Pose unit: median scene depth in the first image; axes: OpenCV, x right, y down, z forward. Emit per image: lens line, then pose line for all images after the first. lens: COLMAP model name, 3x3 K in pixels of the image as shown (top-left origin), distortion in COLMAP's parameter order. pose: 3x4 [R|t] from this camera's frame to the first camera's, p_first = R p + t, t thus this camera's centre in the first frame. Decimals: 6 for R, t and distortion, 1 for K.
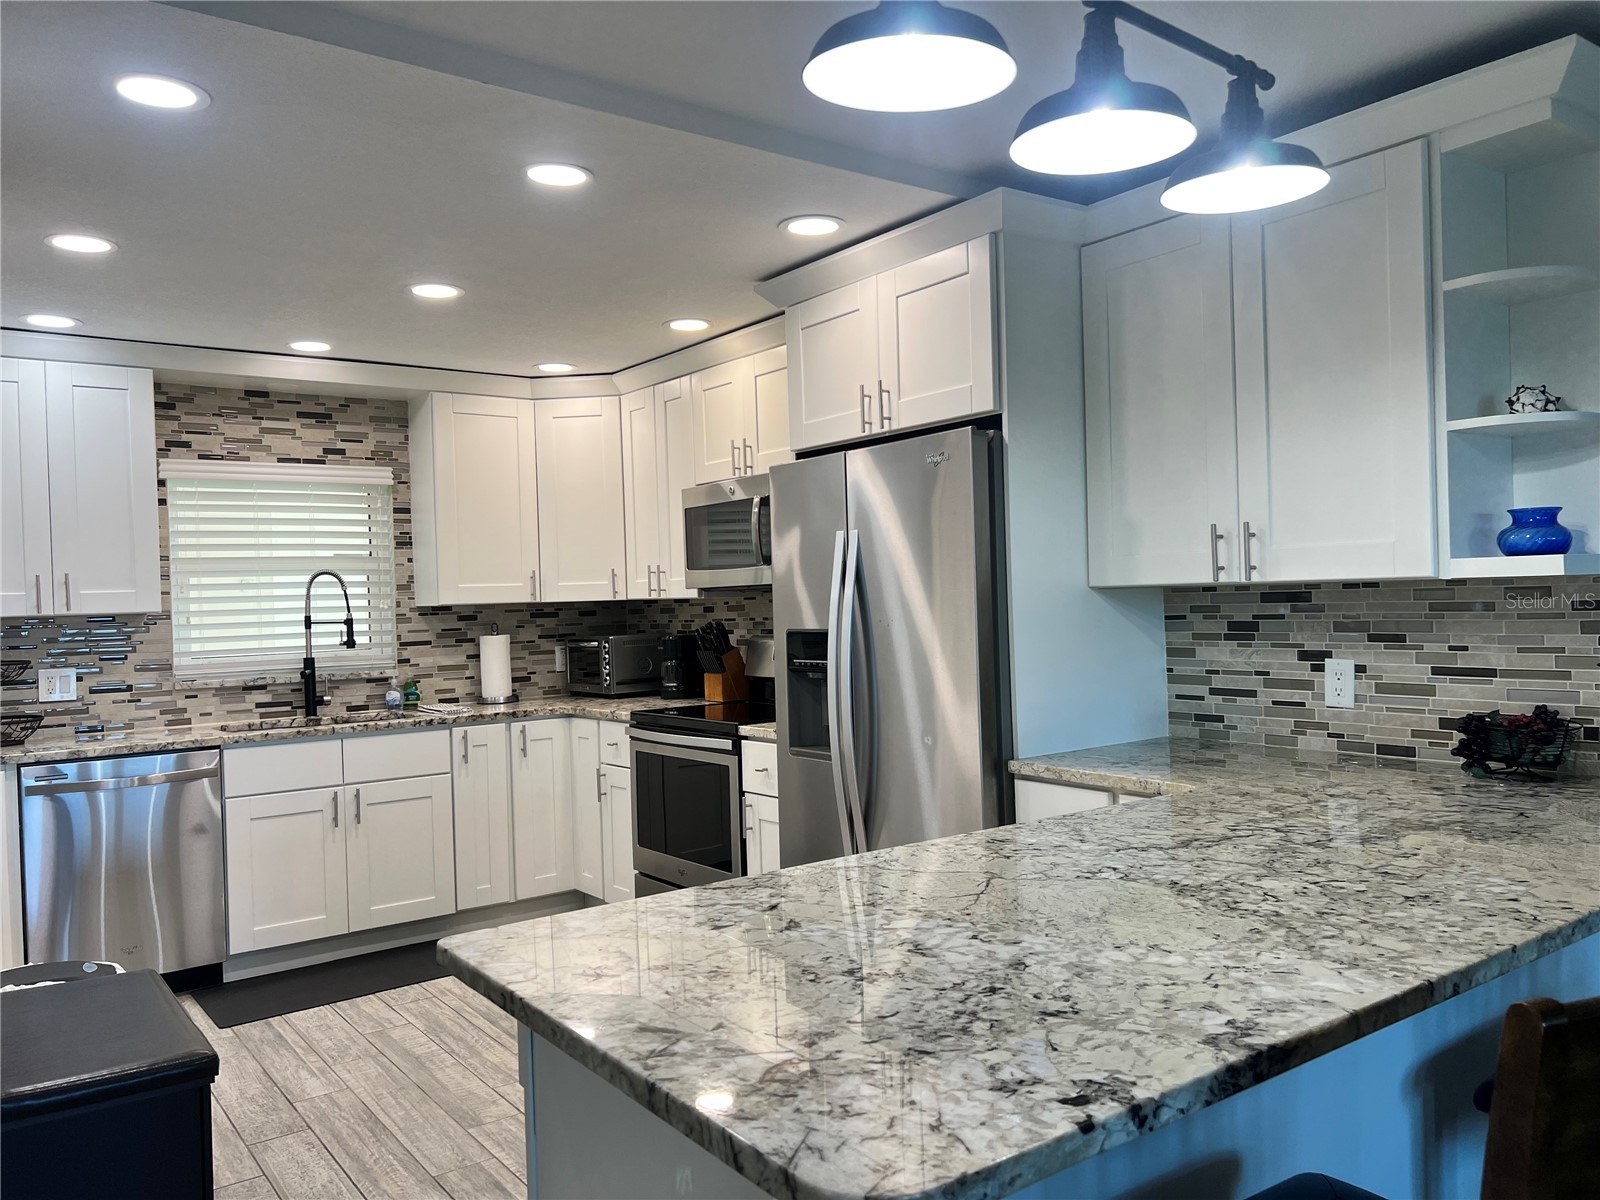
lens RADIAL K [[1212.3, 0, 800.0], [0, 1212.3, 600.0], [0, 0, 1]] dist [0.013897, 0.003434]
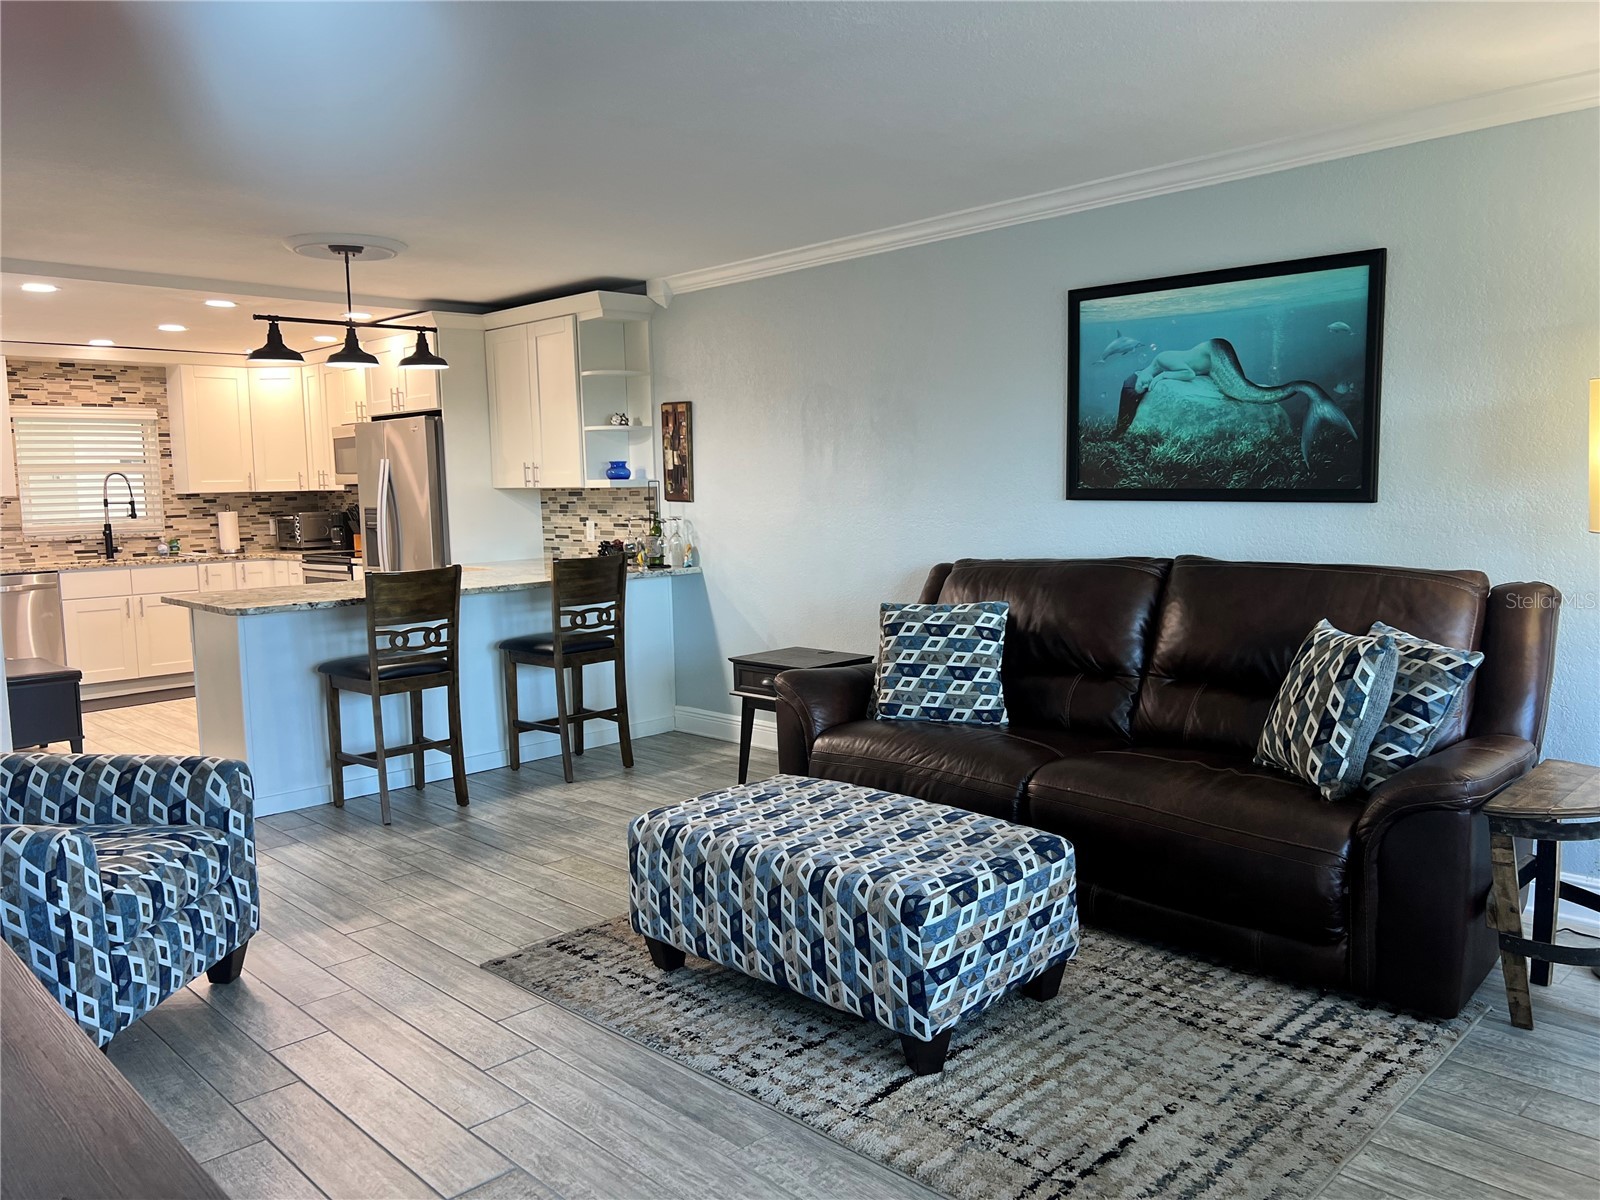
lens RADIAL K [[1189.7, 0, 800.0], [0, 1189.7, 600.0], [0, 0, 1]] dist [0.001180, -0.000550]
pose [[0.988876, -0.005052, 0.148653, 0.299009], [-0.008755, 0.995713, 0.092080, -0.007871], [-0.148481, -0.092358, 0.984593, -0.775919]]
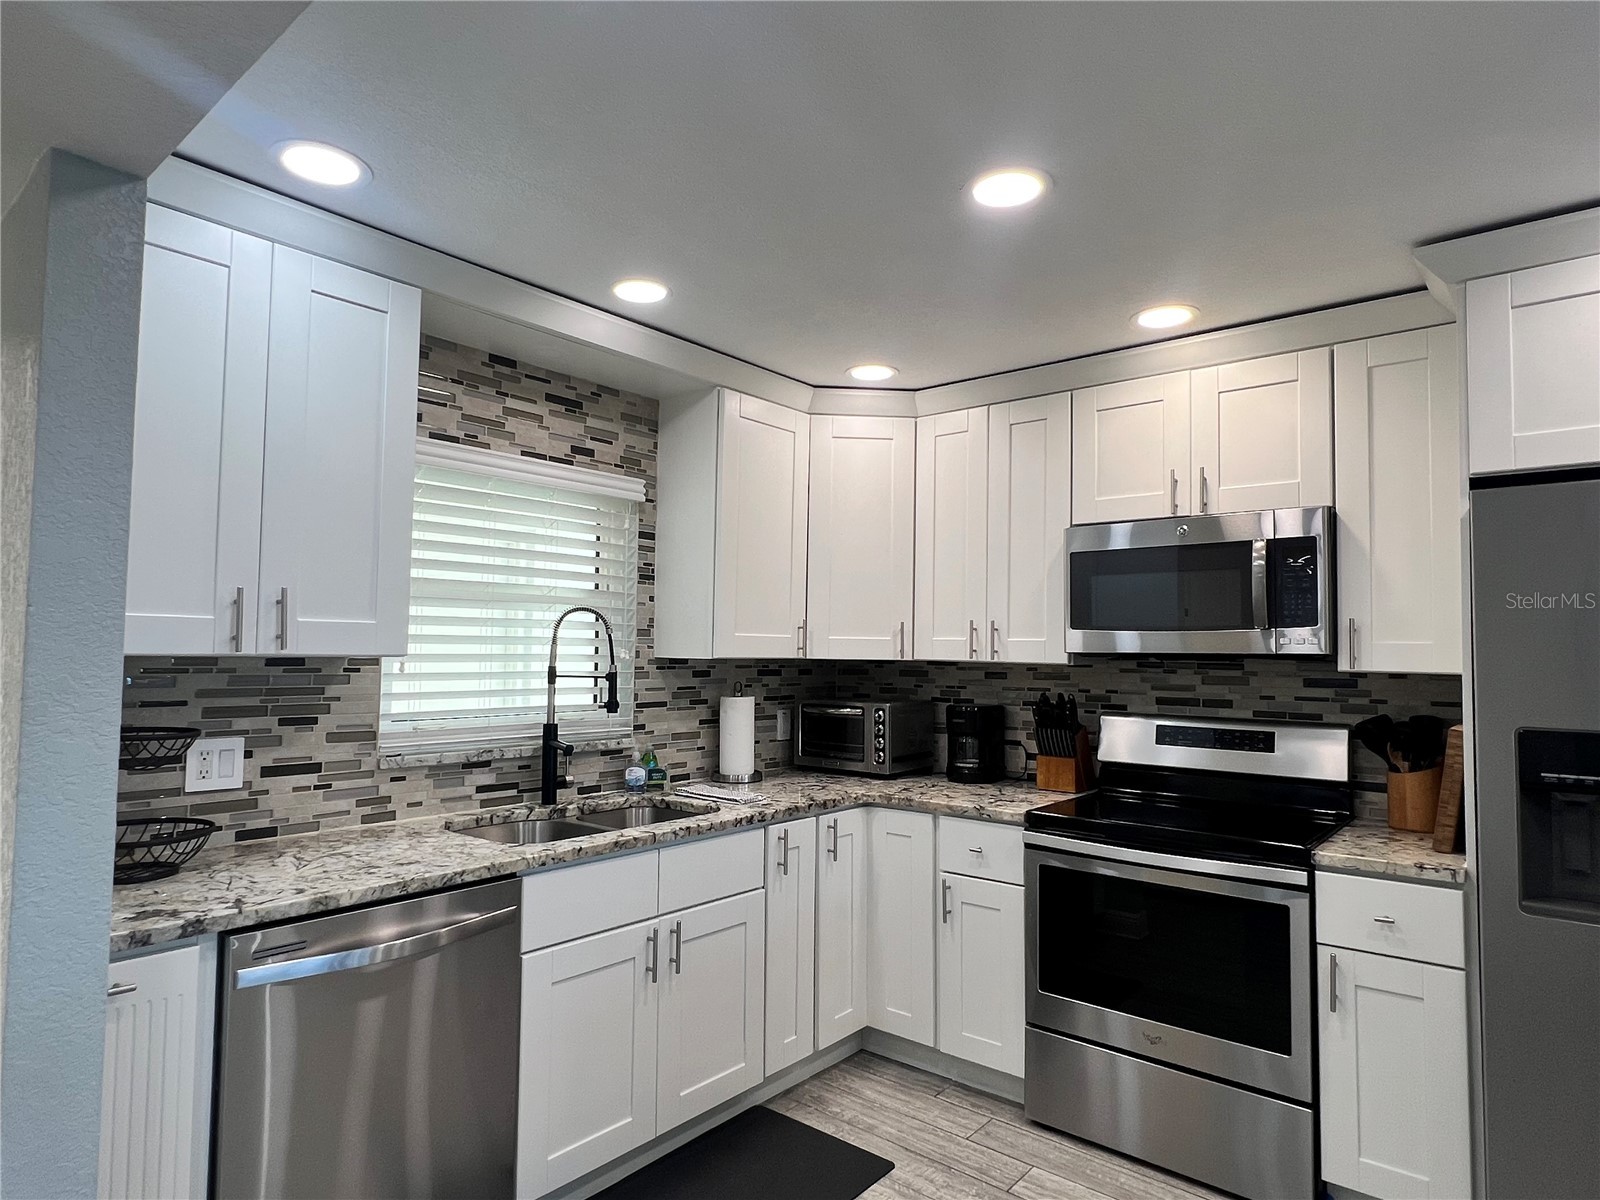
lens RADIAL K [[925.5, 0, 800.0], [0, 925.5, 600.0], [0, 0, 1]] dist [-0.000158, -0.001259]
pose [[0.972137, 0.056658, 0.227461, -0.389070], [-0.042990, 0.996984, -0.064606, 0.002982], [-0.230436, 0.053027, 0.971642, 0.420143]]
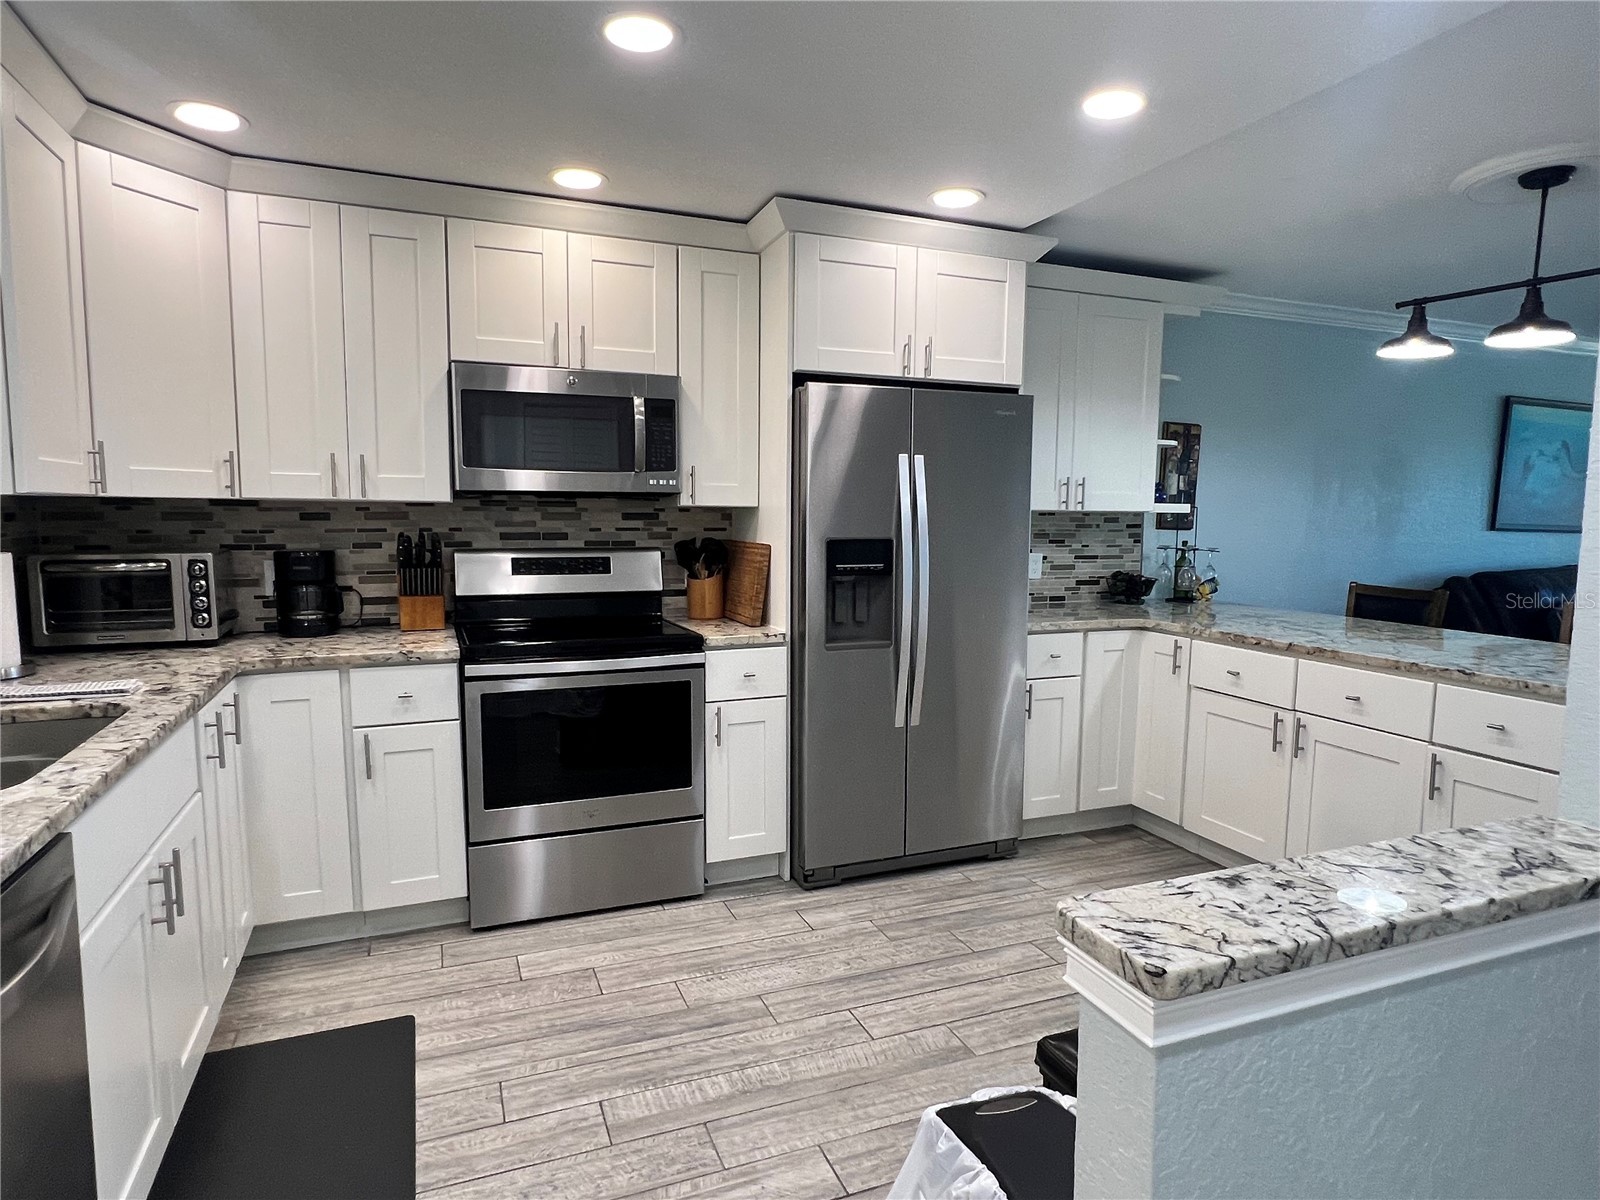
lens RADIAL K [[925.5, 0, 800.0], [0, 925.5, 600.0], [0, 0, 1]] dist [-0.000158, -0.001259]
pose [[0.244993, -0.059087, 0.967723, -0.612190], [-0.013234, 0.997844, 0.064277, 0.020133], [-0.969435, -0.028554, 0.243683, 0.597187]]
